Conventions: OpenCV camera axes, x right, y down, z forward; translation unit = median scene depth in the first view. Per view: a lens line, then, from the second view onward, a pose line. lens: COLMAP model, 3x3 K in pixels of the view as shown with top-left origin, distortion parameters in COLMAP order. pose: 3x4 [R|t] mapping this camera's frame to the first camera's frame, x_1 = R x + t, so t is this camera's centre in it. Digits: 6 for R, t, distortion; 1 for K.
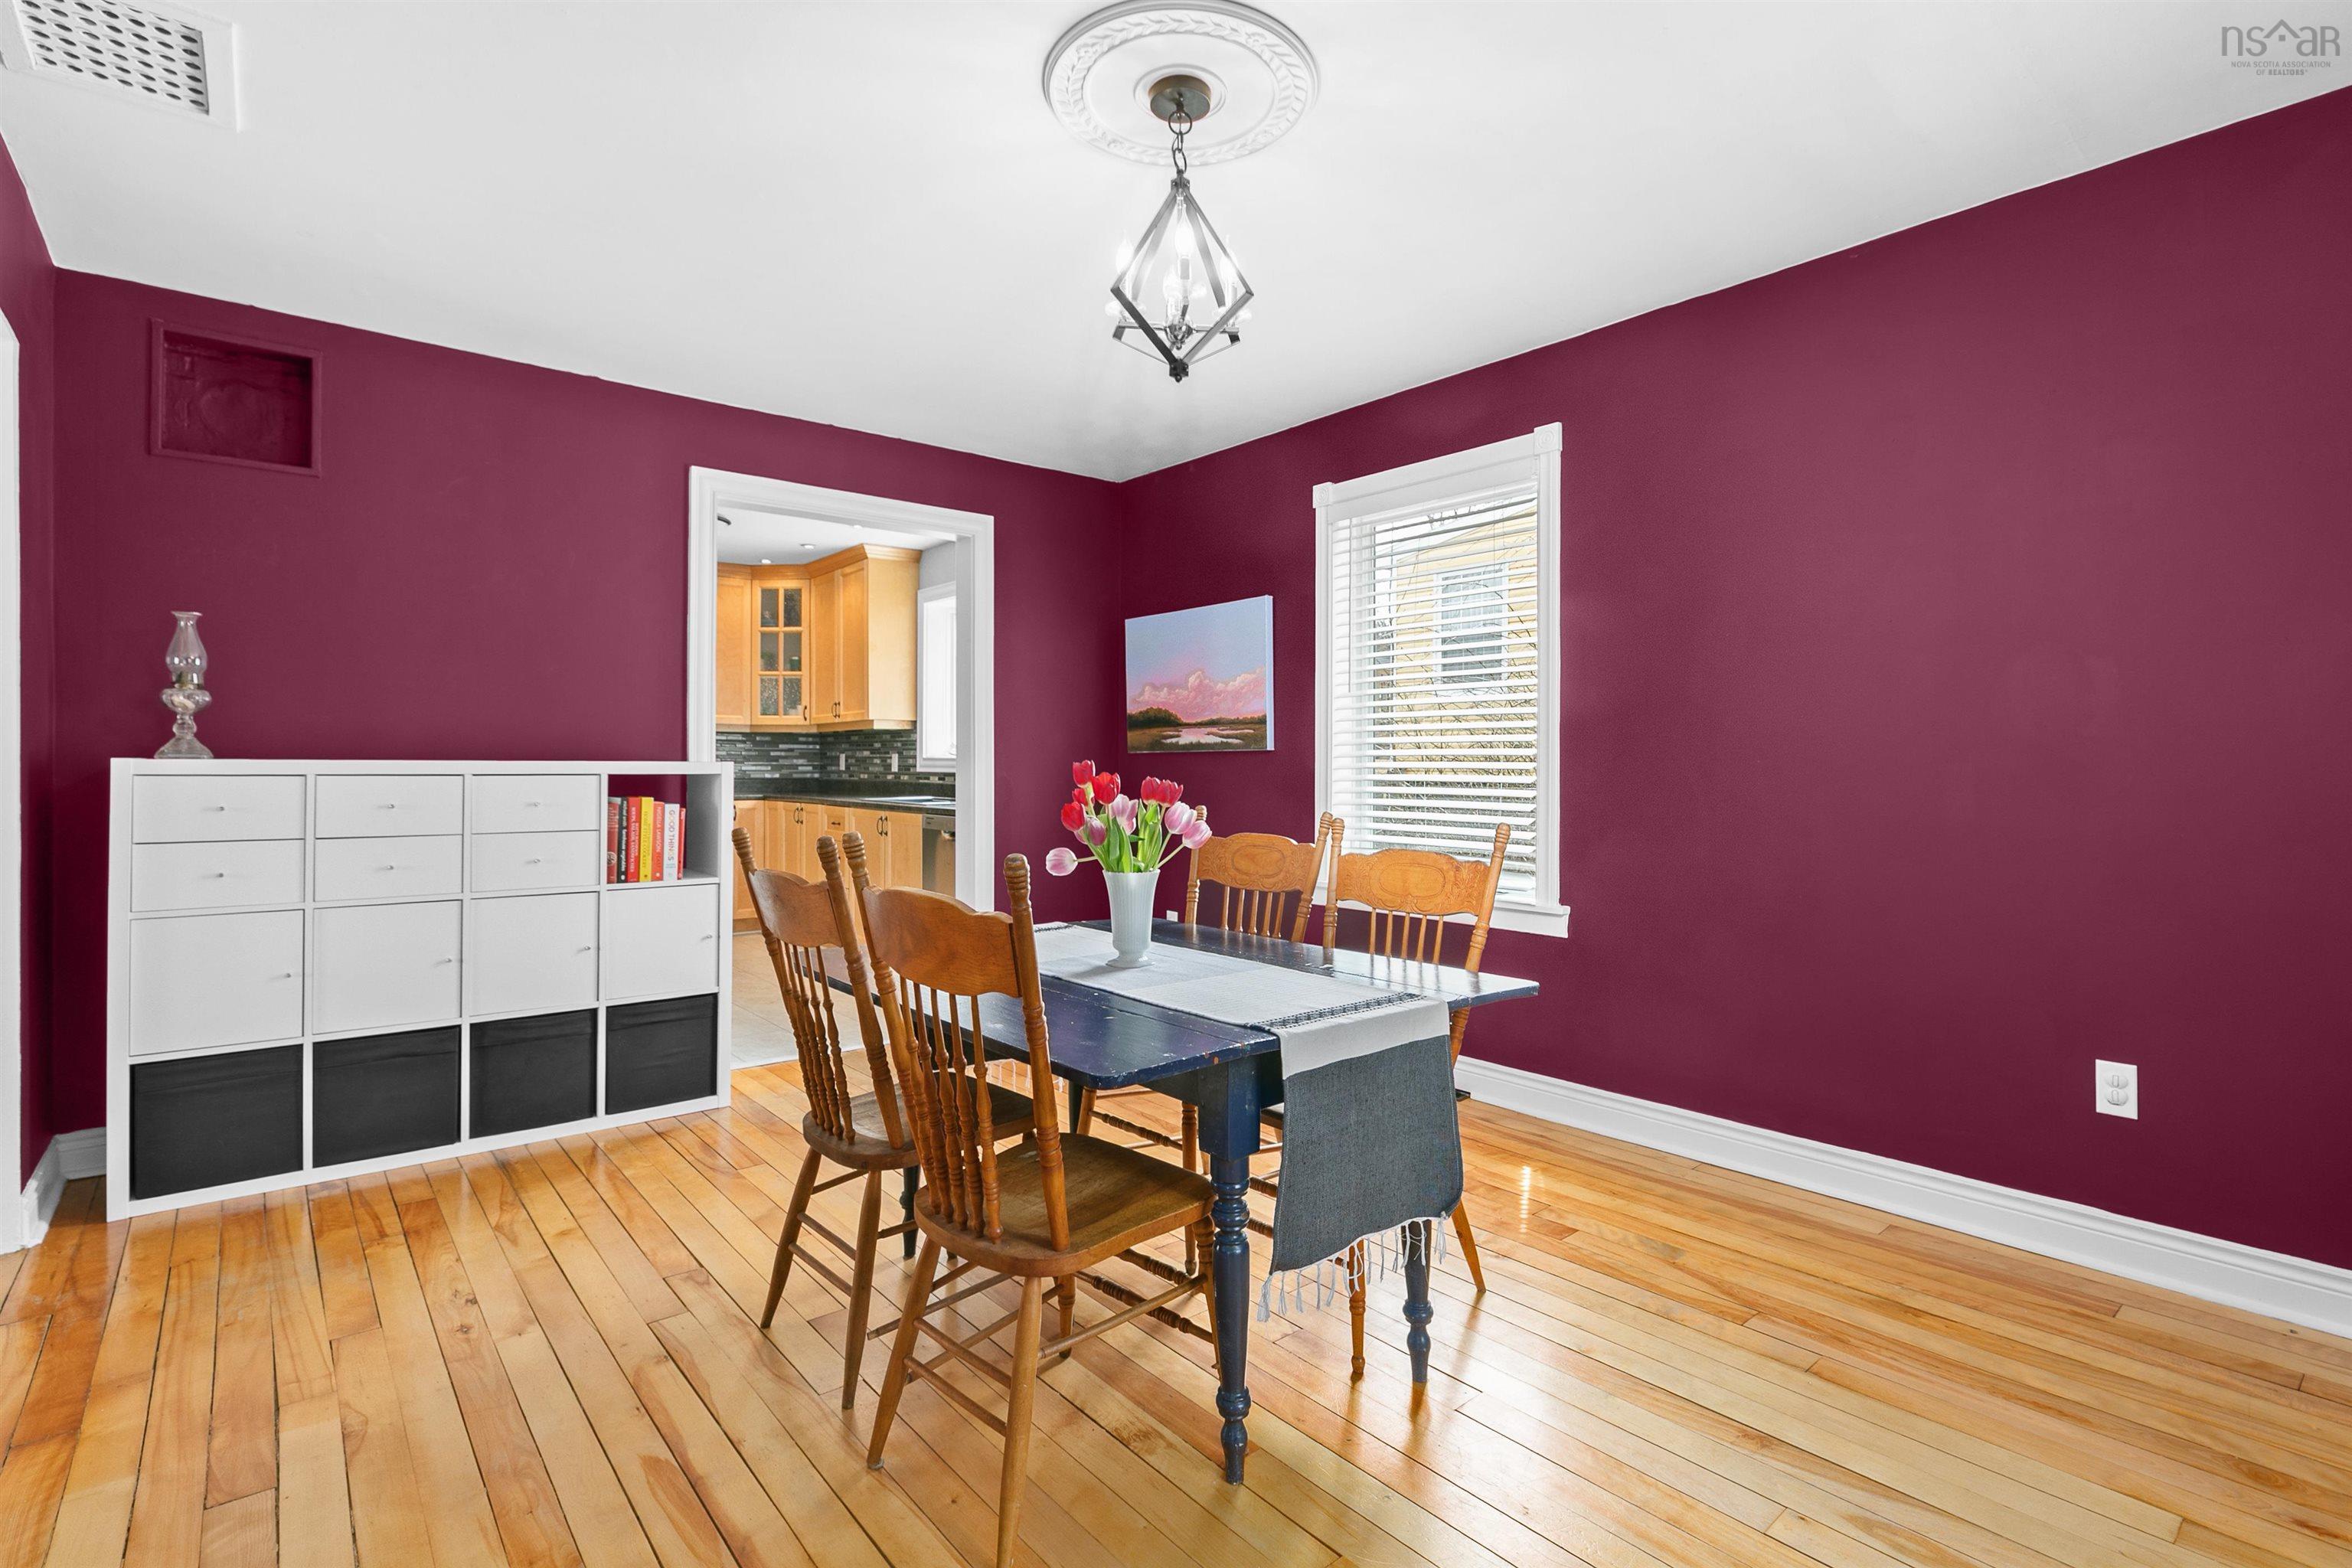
lens RADIAL K [[1113.7, 0, 1187.8], [0, 1113.7, 766.7], [0, 0, 1]] dist [-0.003734, -0.000214]
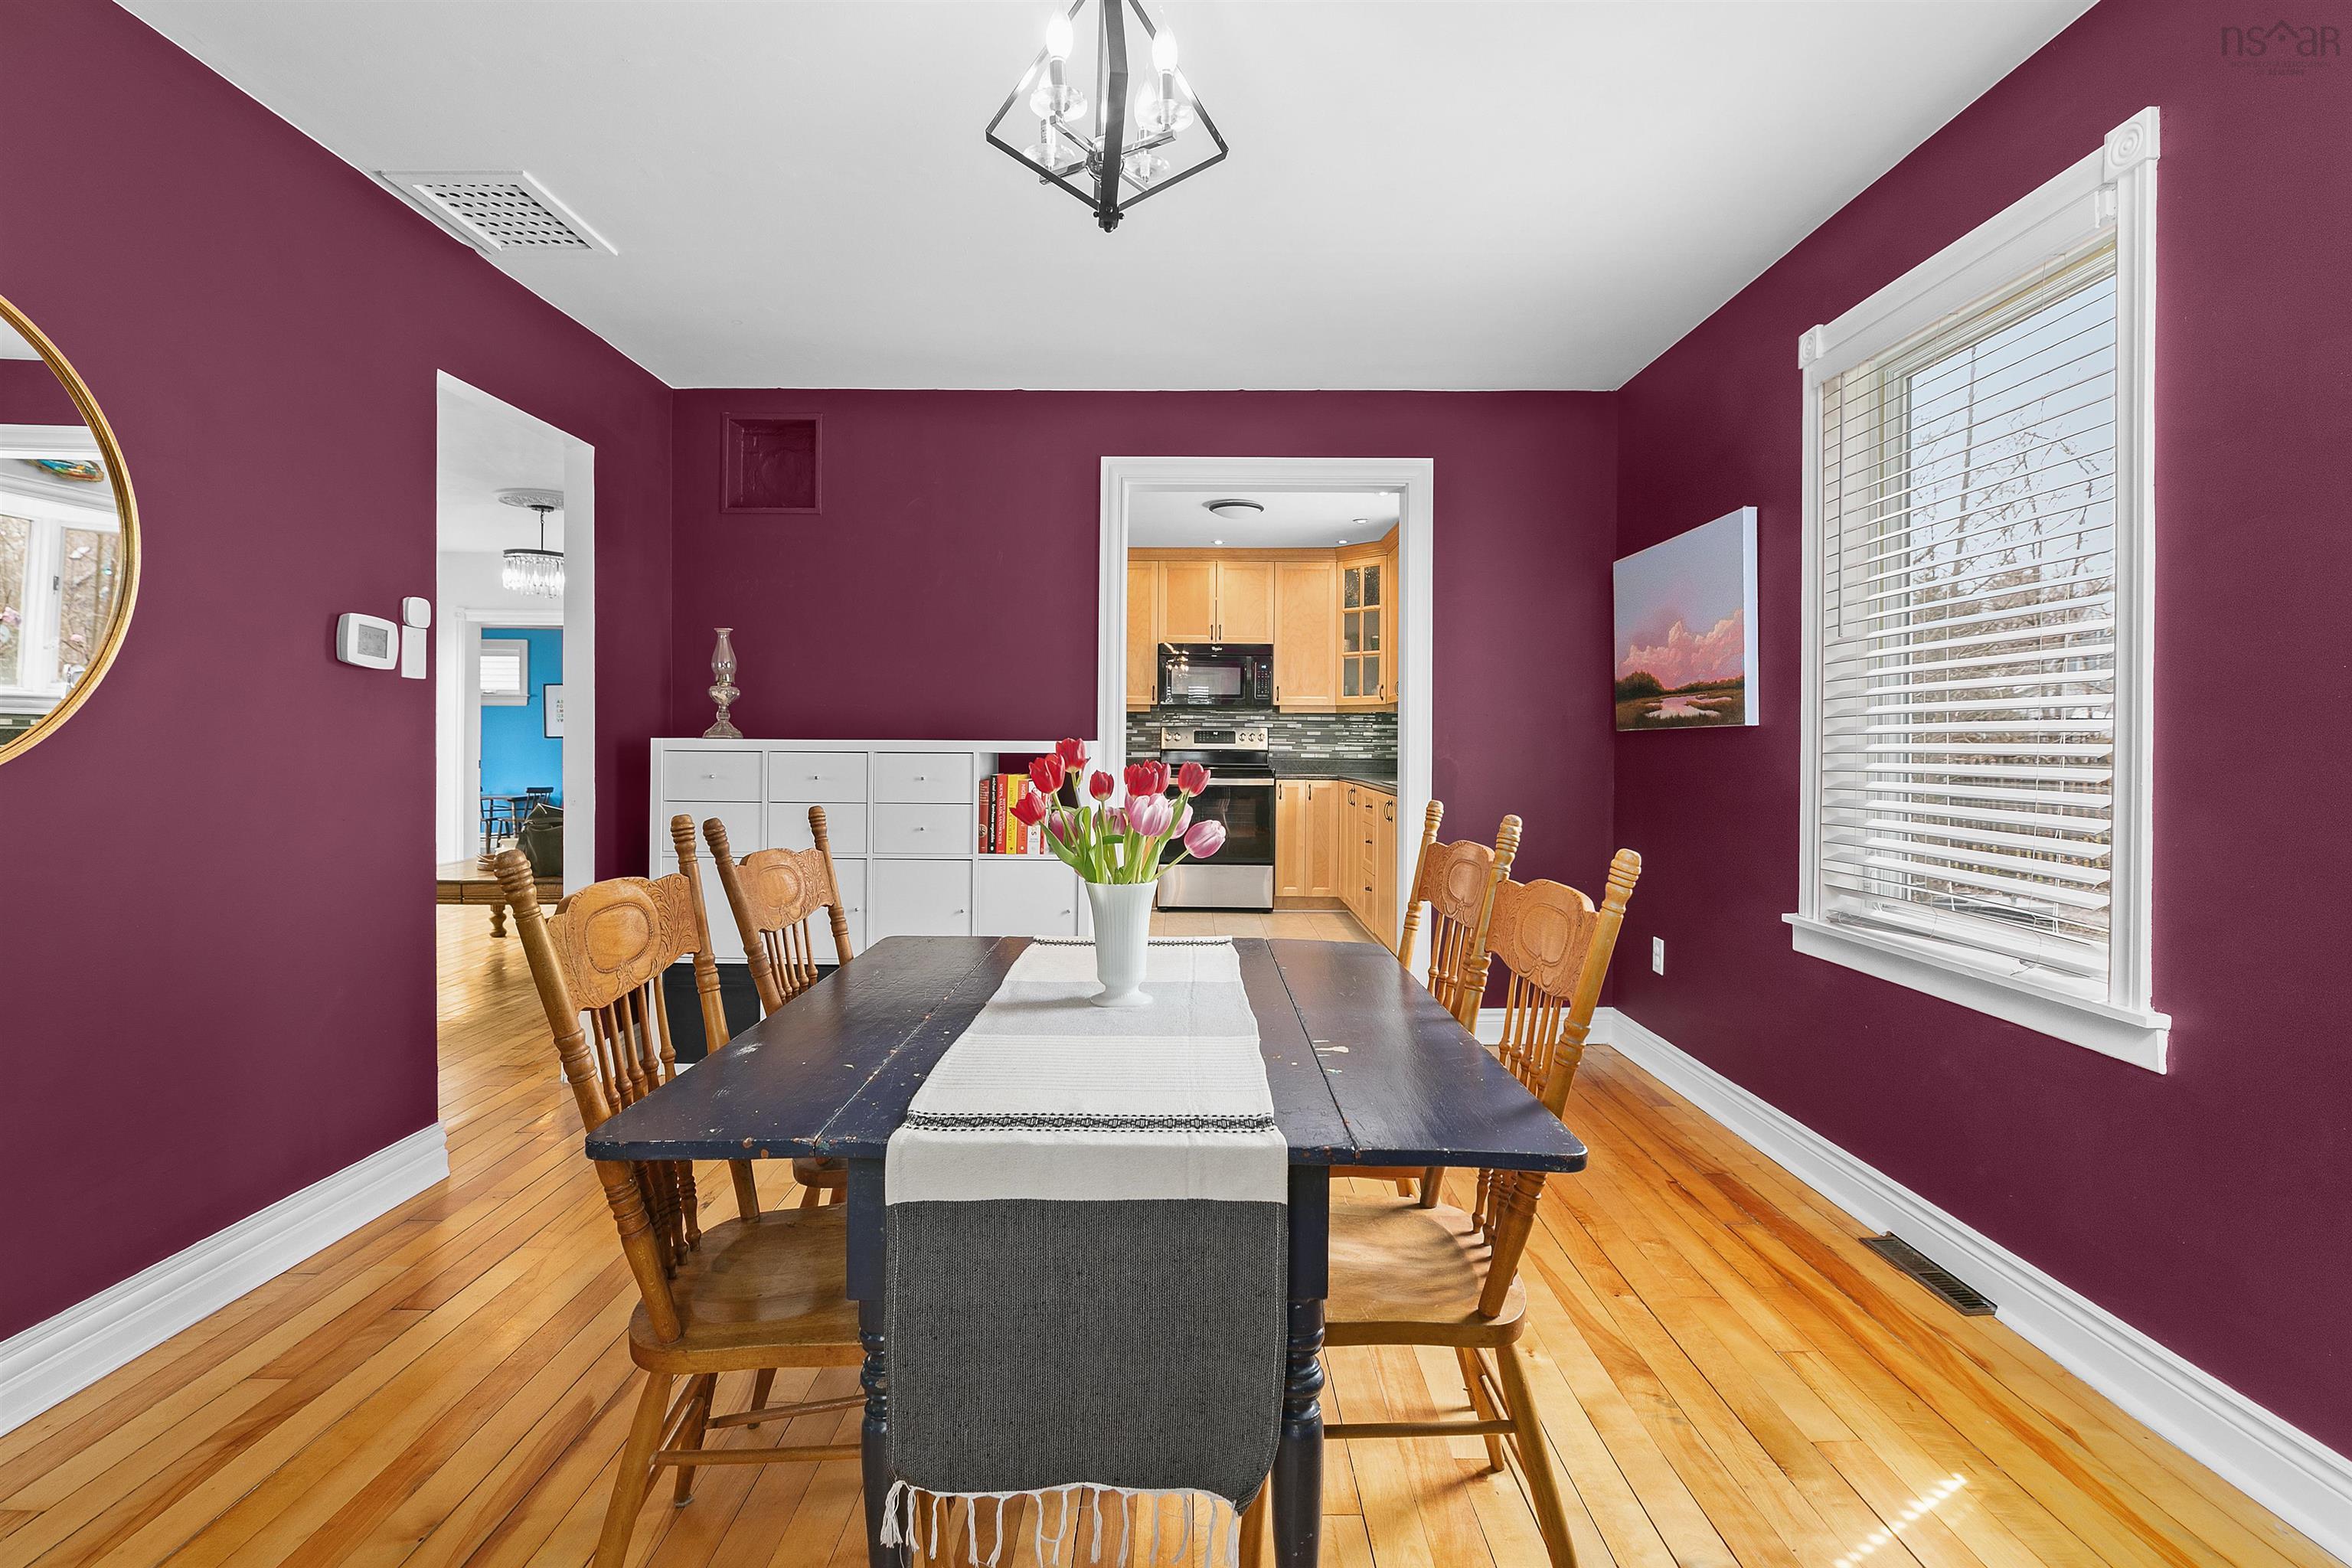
lens RADIAL K [[1113.7, 0, 1174.3], [0, 1113.7, 743.8], [0, 0, 1]] dist [-0.003734, -0.000214]
pose [[0.762184, 0.001873, -0.647358, 0.230168], [-0.004197, 0.999989, -0.002049, -0.000279], [0.647347, 0.004279, 0.762183, 0.207775]]
